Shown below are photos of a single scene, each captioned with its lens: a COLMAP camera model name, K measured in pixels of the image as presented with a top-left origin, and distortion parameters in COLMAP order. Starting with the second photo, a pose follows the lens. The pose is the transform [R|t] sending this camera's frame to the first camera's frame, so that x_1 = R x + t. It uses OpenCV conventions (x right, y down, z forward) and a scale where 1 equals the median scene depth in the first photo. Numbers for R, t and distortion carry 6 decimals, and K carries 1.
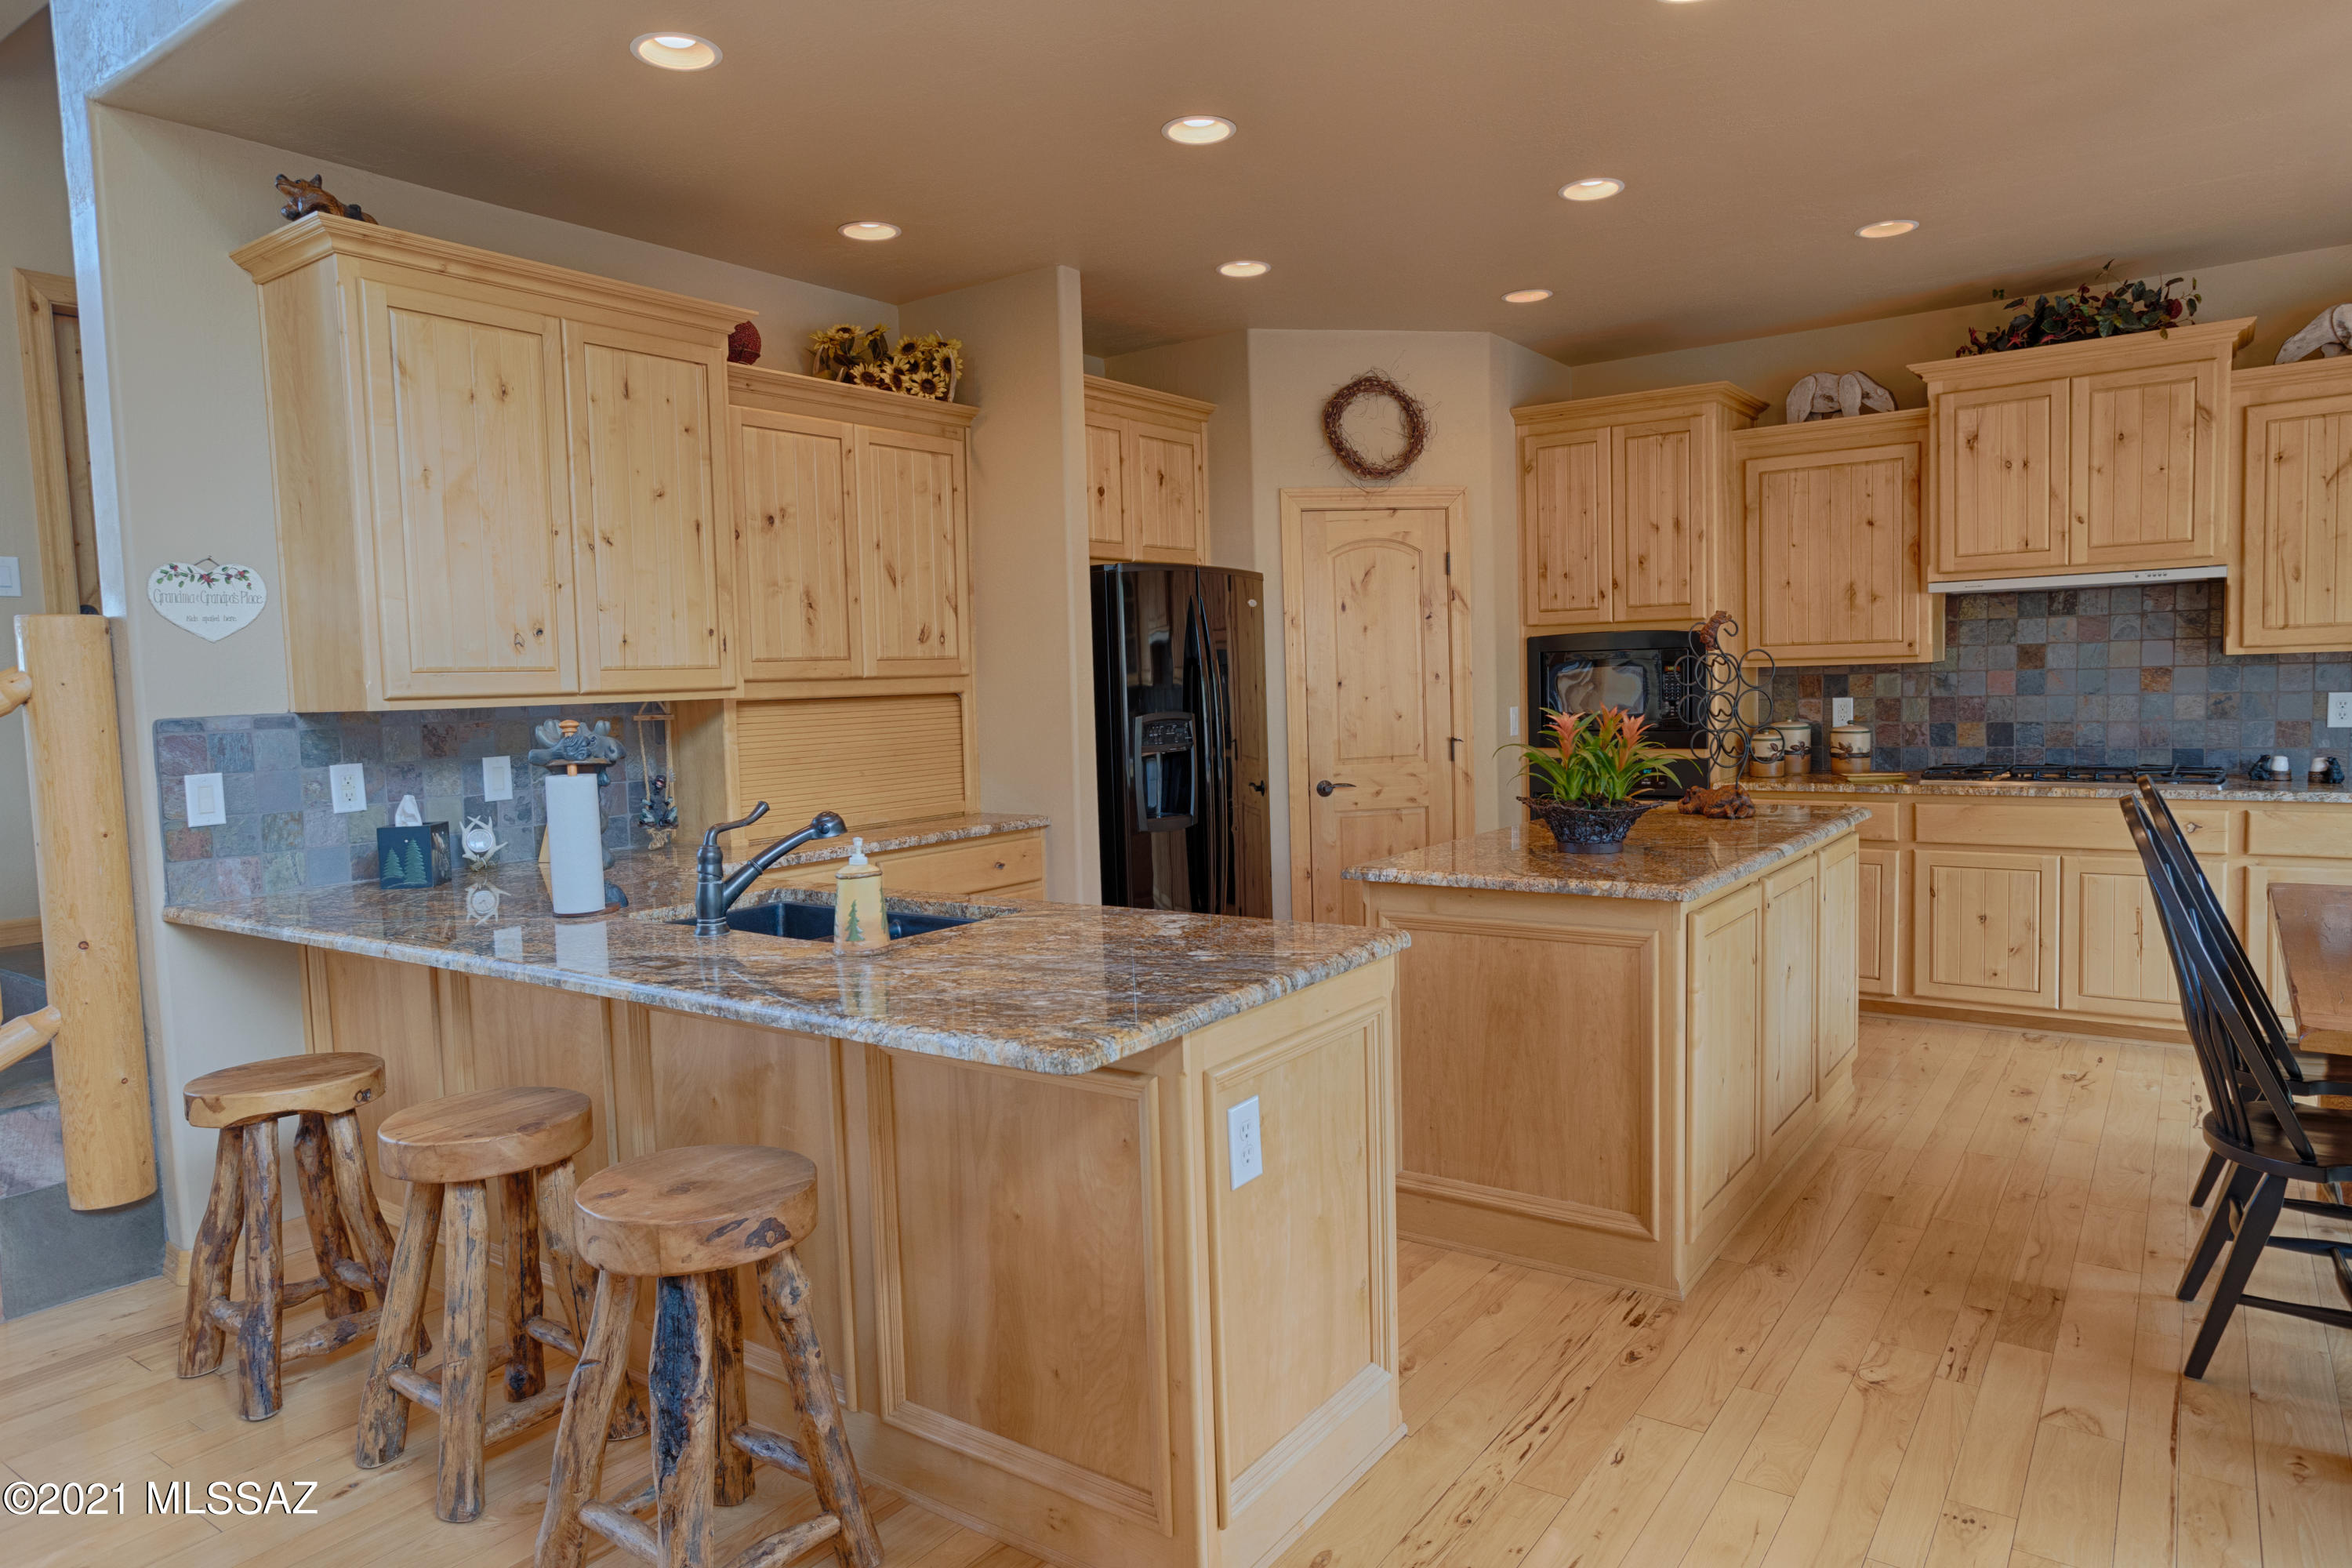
lens RADIAL K [[1427.4, 0, 1168.4], [0, 1427.4, 778.0], [0, 0, 1]] dist [-0.022547, 0.014559]
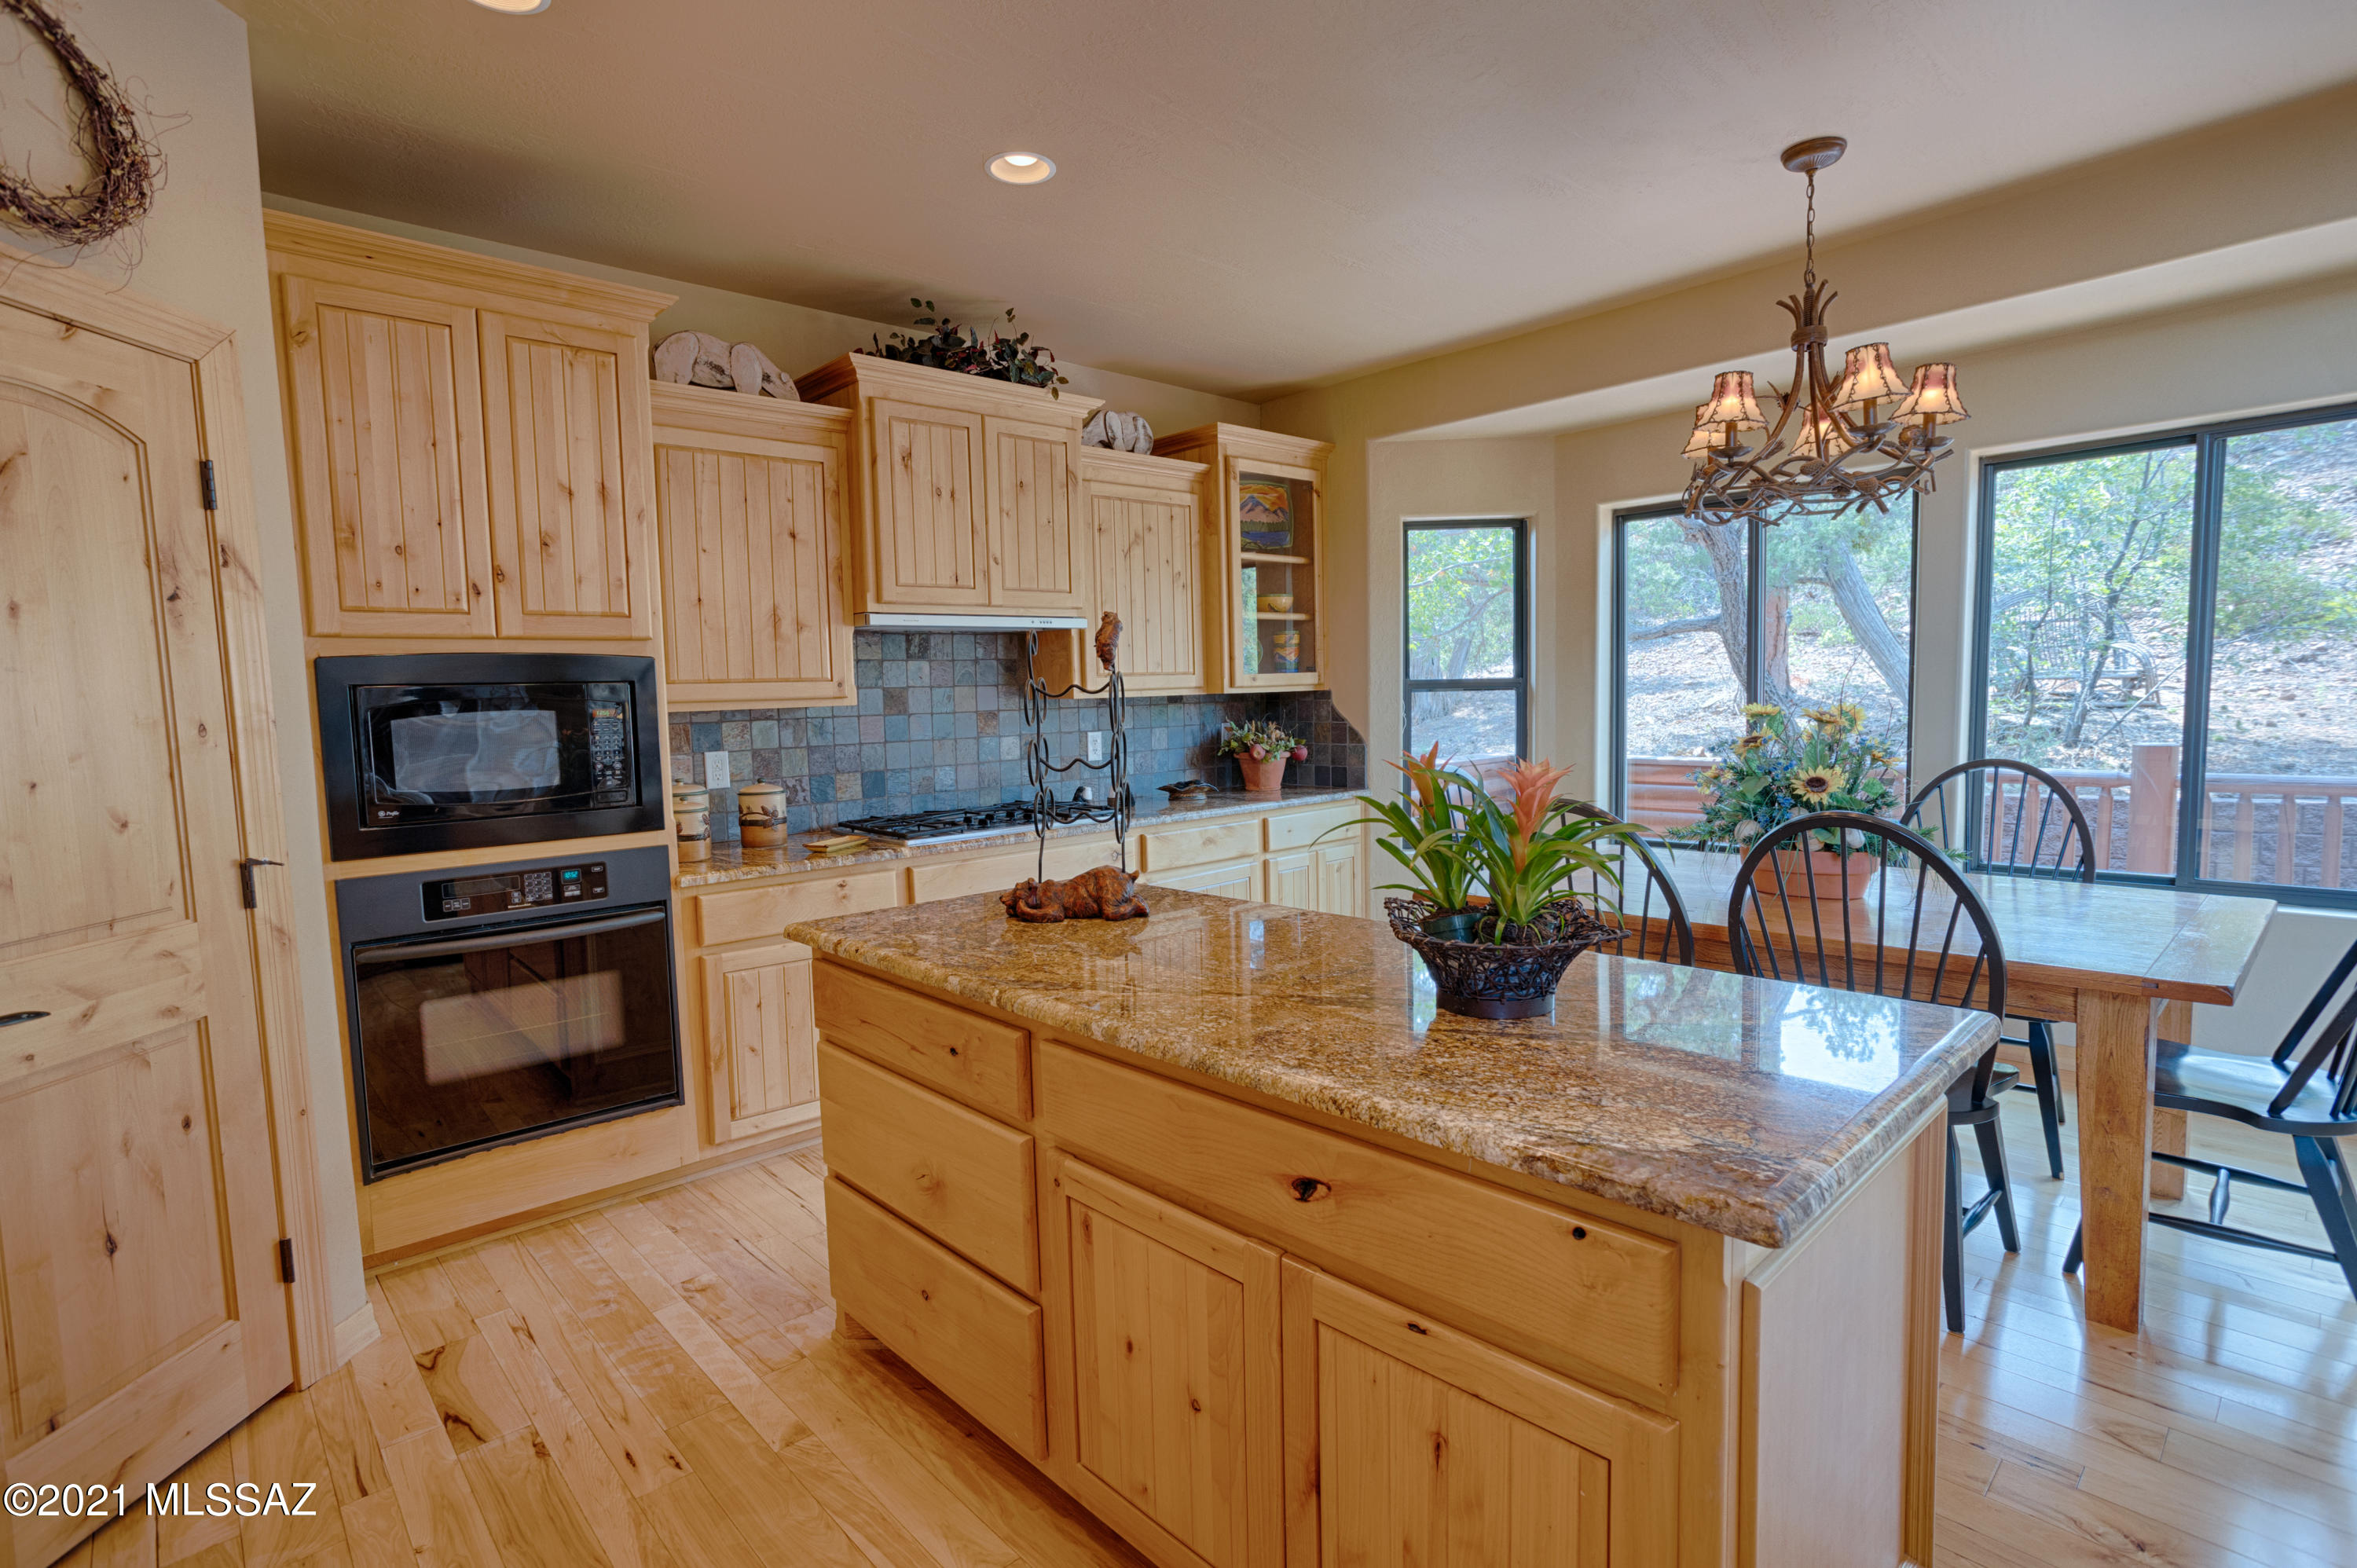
lens RADIAL K [[1137.6, 0, 1171.0], [0, 1137.6, 783.3], [0, 0, 1]] dist [-0.029571, 0.014830]
pose [[0.201612, -0.055158, 0.977911, -0.111046], [0.088747, 0.995335, 0.037845, -0.044844], [-0.975437, 0.079157, 0.205566, 0.694868]]
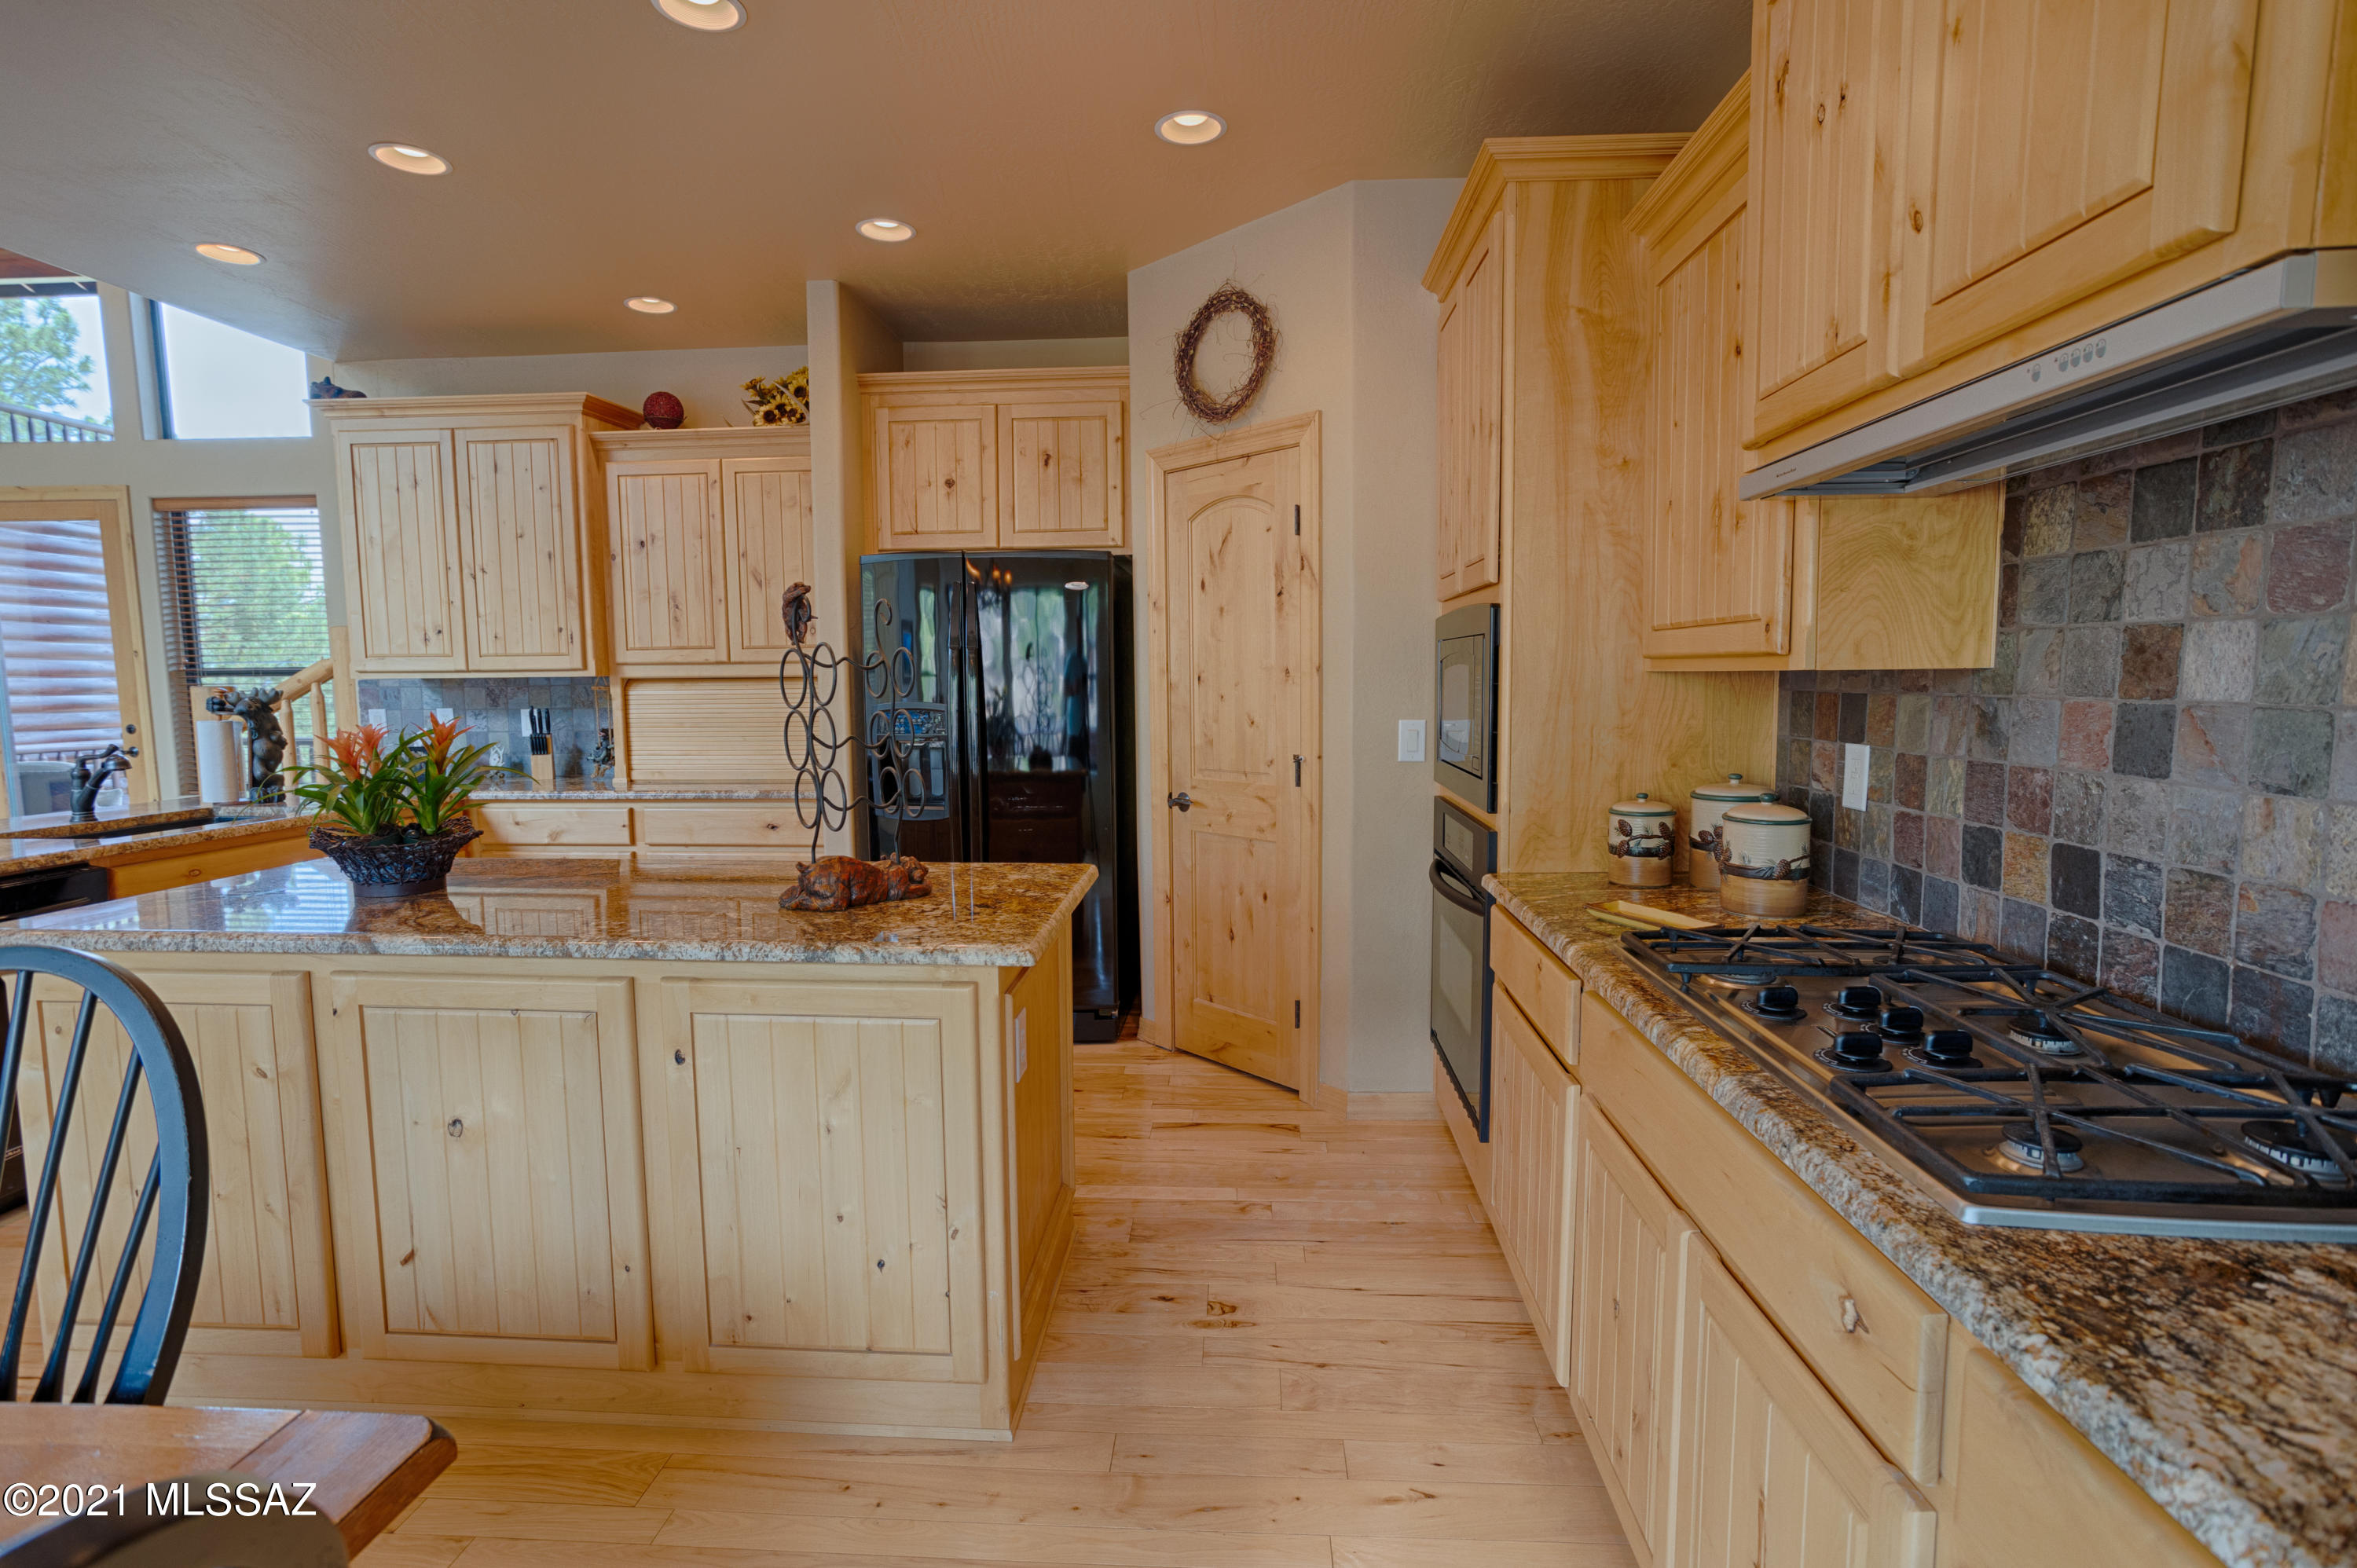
lens RADIAL K [[1137.6, 0, 1176.6], [0, 1137.6, 786.4], [0, 0, 1]] dist [-0.029571, 0.014830]
pose [[0.531739, 0.110782, -0.839631, 0.741306], [-0.068505, 0.993785, 0.087737, -0.067006], [0.844133, 0.010866, 0.536024, 0.698744]]
